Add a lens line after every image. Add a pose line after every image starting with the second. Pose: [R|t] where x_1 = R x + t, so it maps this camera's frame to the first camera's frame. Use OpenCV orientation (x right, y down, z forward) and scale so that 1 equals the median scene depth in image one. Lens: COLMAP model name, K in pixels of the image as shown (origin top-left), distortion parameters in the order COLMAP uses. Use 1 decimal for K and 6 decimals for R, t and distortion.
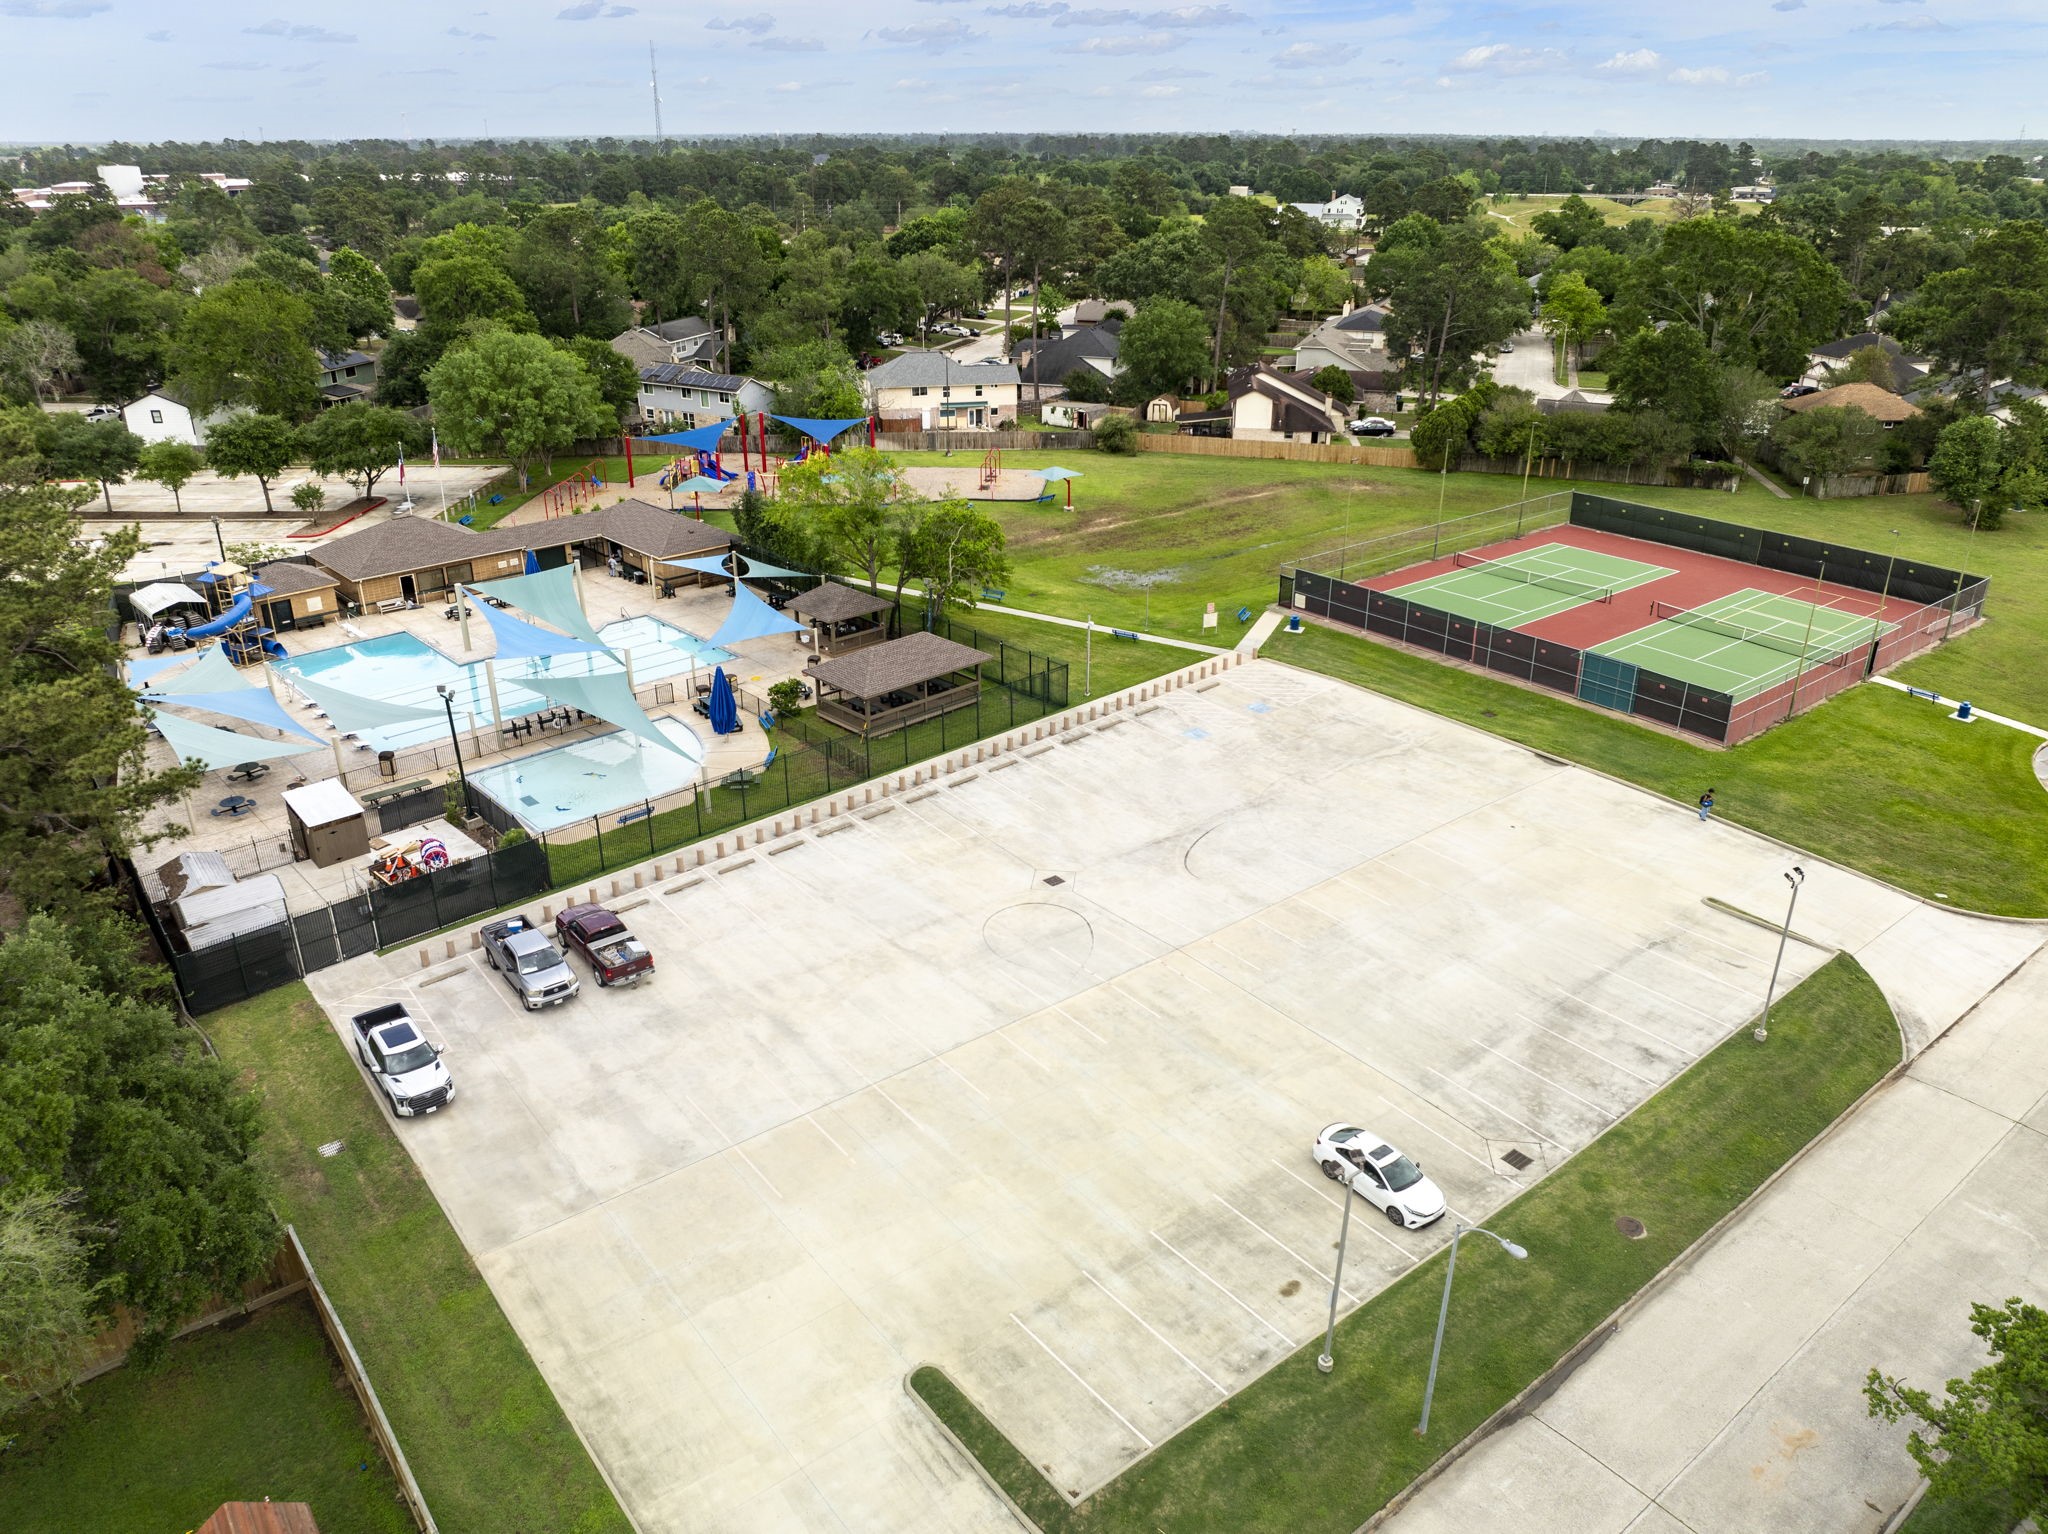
lens RADIAL K [[1468.1, 0, 1021.2], [0, 1468.1, 768.1], [0, 0, 1]] dist [-0.004152, -0.001002]
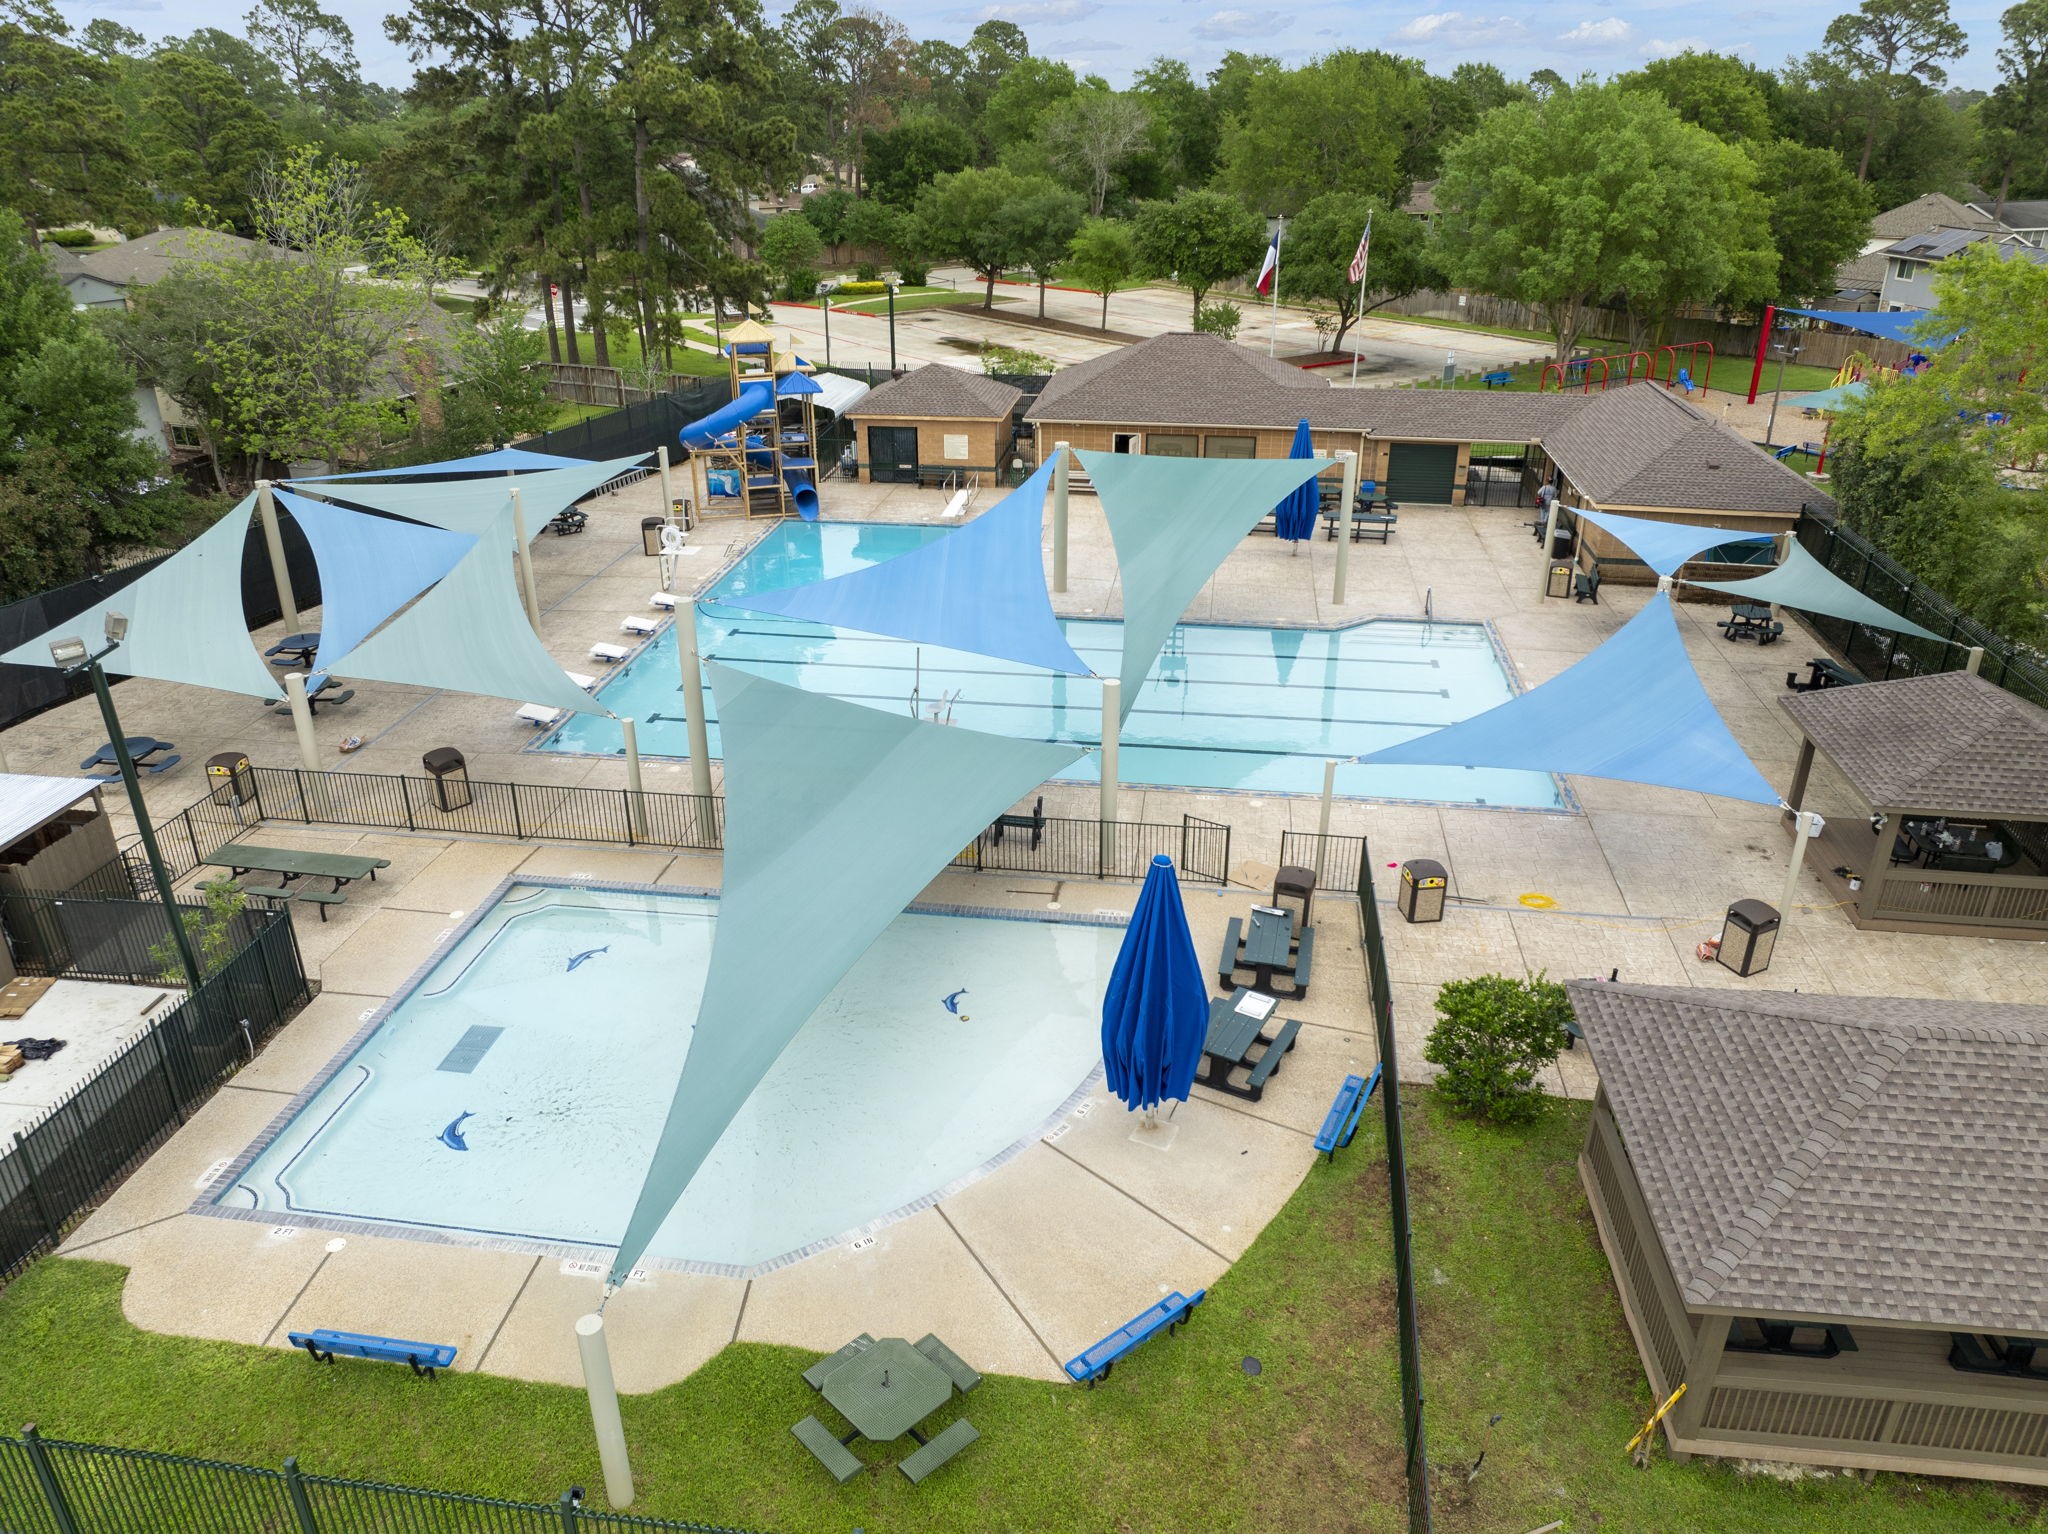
lens RADIAL K [[1468.1, 0, 1027.4], [0, 1468.1, 772.7], [0, 0, 1]] dist [-0.004152, -0.001002]
pose [[0.656742, 0.330318, -0.677923, -0.045411], [-0.316472, 0.936696, 0.149821, -0.086297], [0.684497, 0.116150, 0.719704, 0.619997]]
